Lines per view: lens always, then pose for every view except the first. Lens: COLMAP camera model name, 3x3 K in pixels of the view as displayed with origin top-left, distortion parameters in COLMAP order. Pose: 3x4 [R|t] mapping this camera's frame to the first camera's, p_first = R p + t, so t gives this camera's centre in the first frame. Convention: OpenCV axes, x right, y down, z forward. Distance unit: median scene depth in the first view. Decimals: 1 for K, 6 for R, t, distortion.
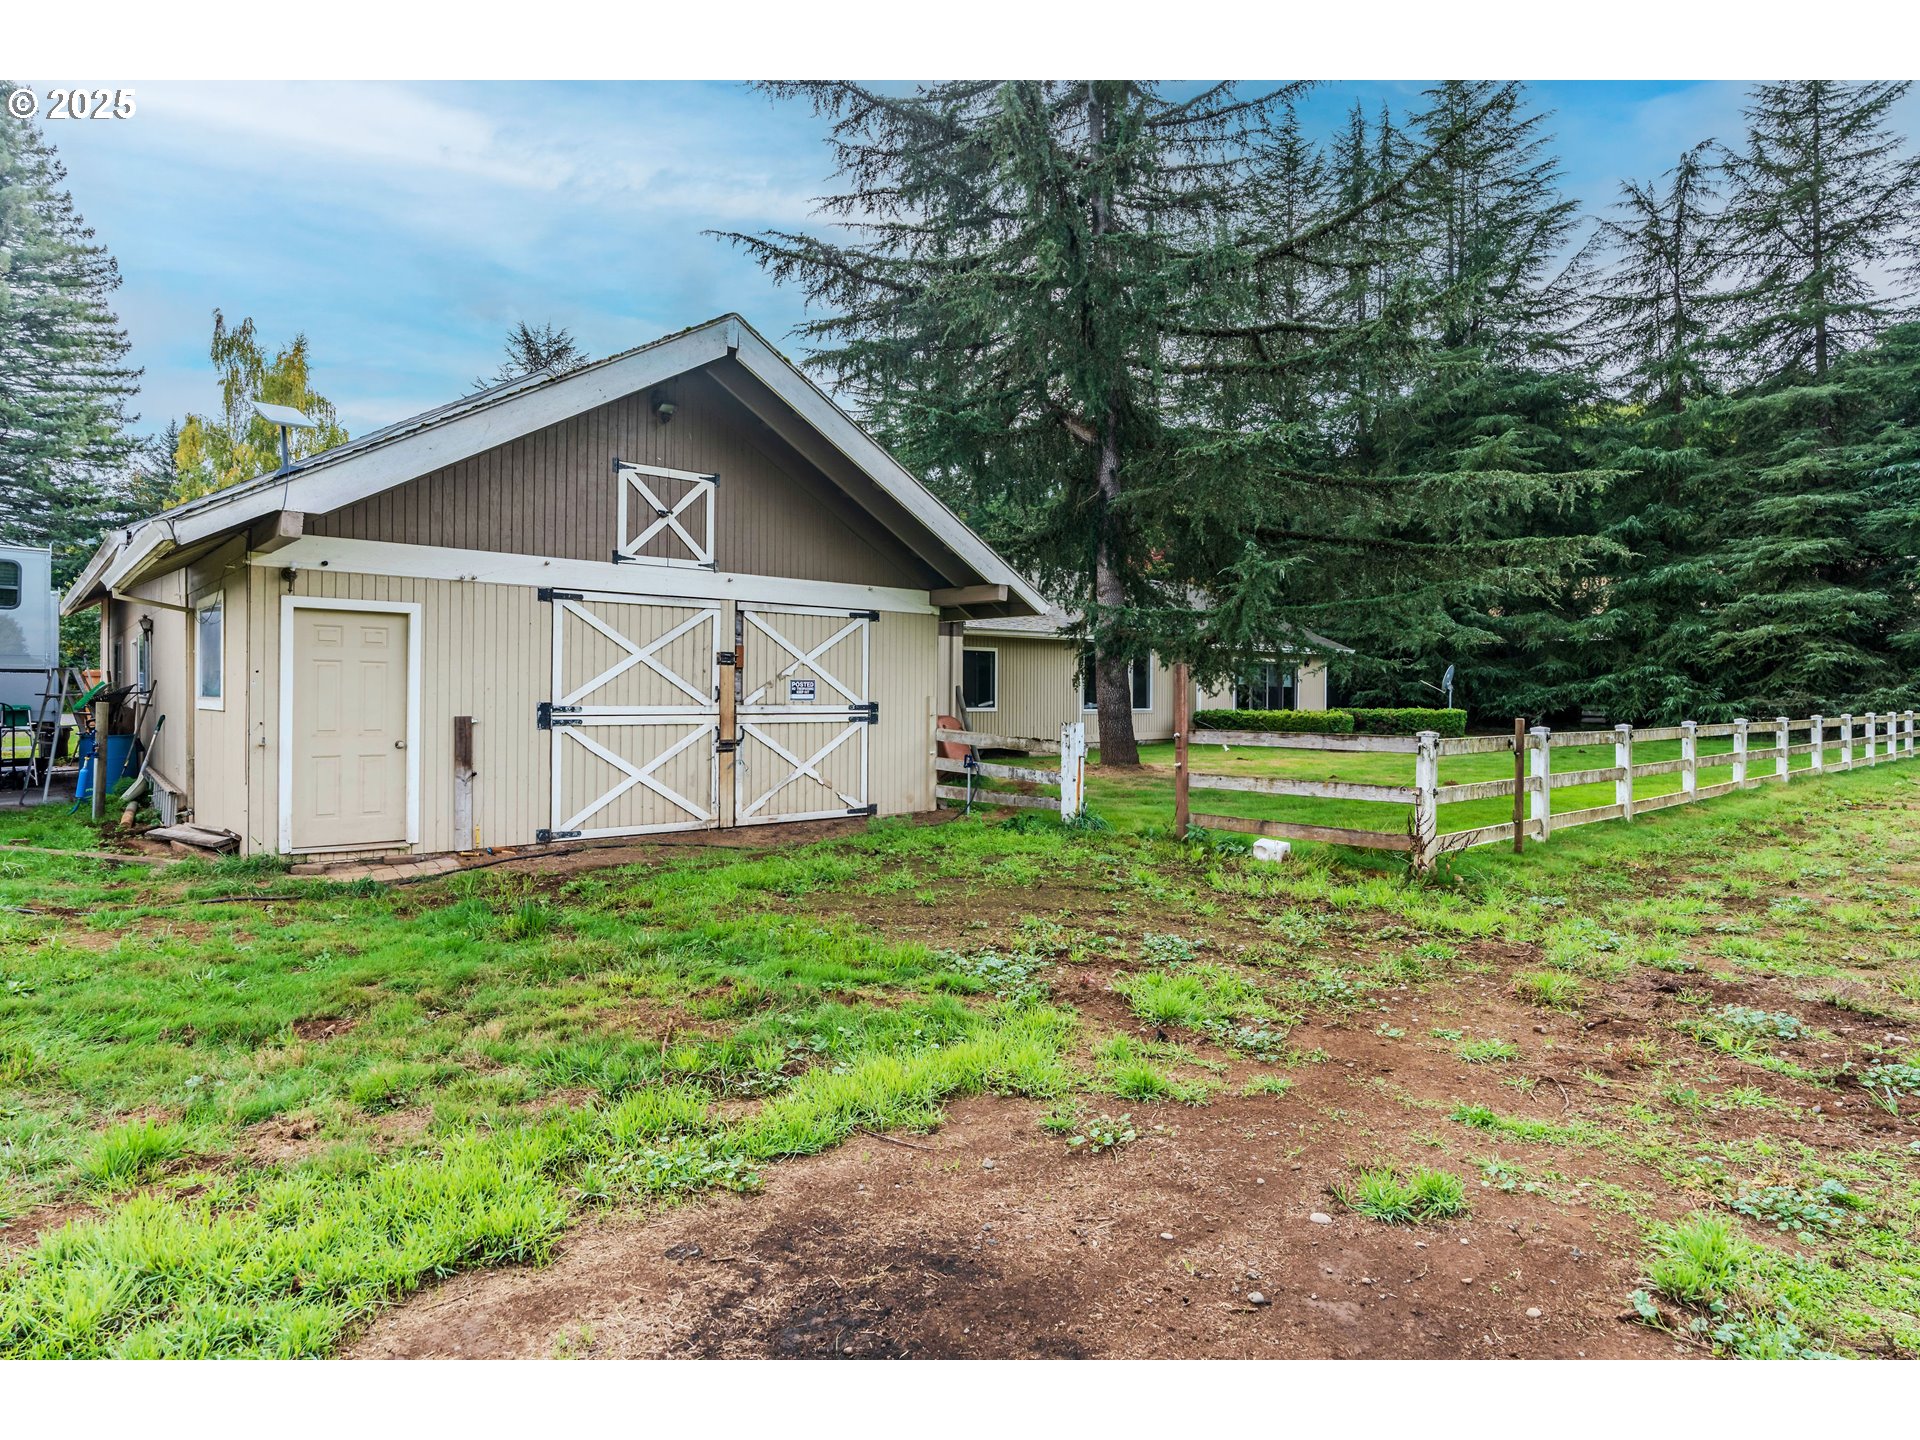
lens RADIAL K [[865.9, 0, 960.6], [0, 865.9, 713.3], [0, 0, 1]] dist [-0.005422, 0.000664]
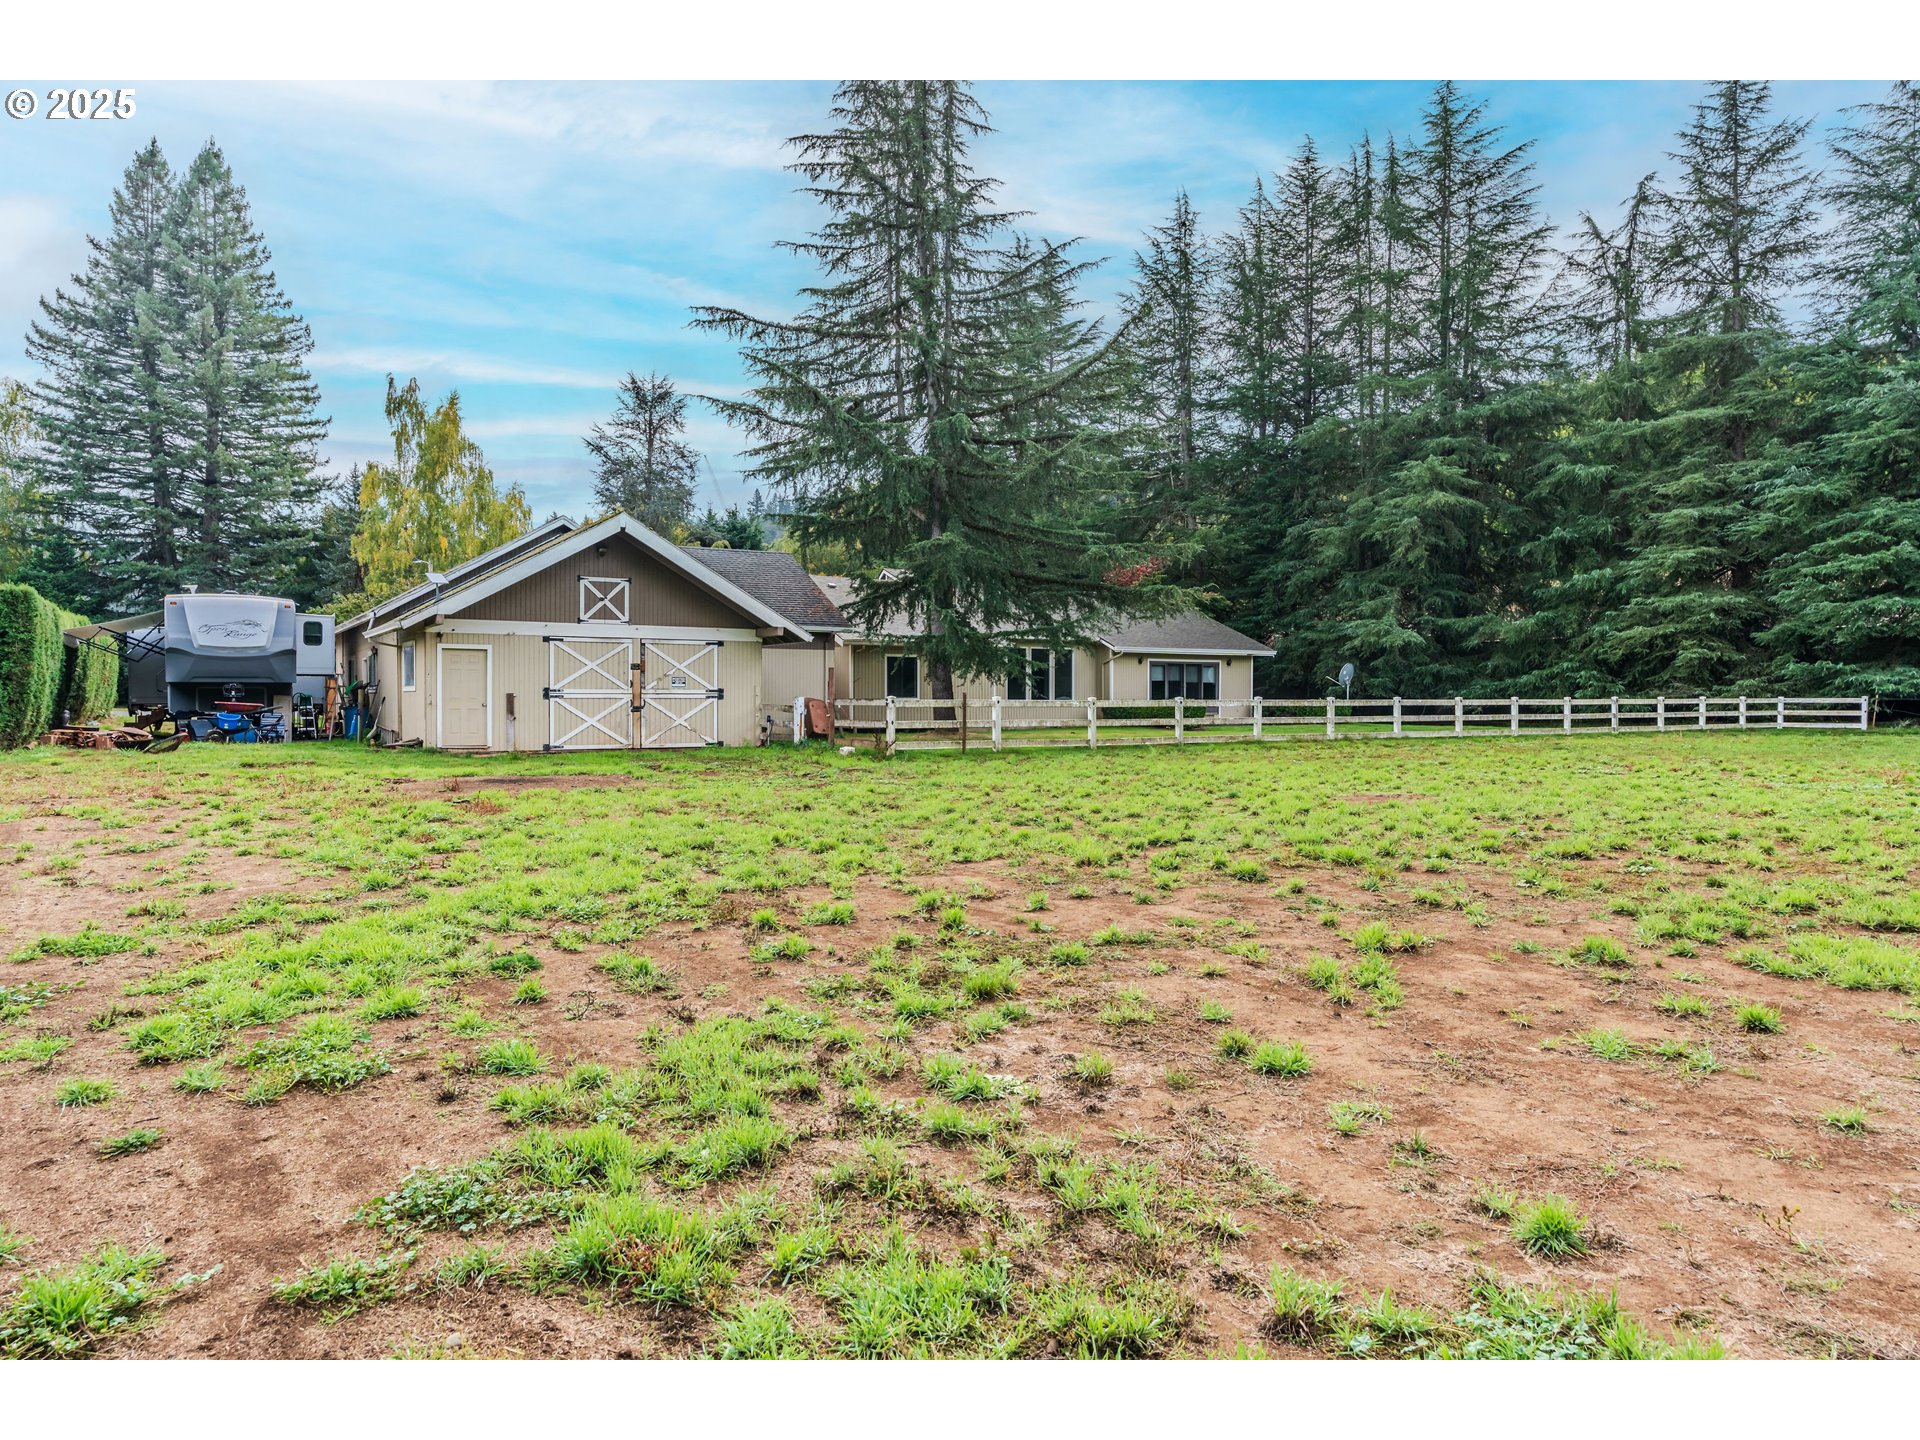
lens RADIAL K [[863.6, 0, 960.0], [0, 863.6, 720.0], [0, 0, 1]] dist [0.000133, -0.000044]
pose [[0.992008, -0.000116, -0.126176, 0.153199], [0.000999, 0.999975, 0.006935, 0.010219], [0.126172, -0.007006, 0.991984, -0.192043]]
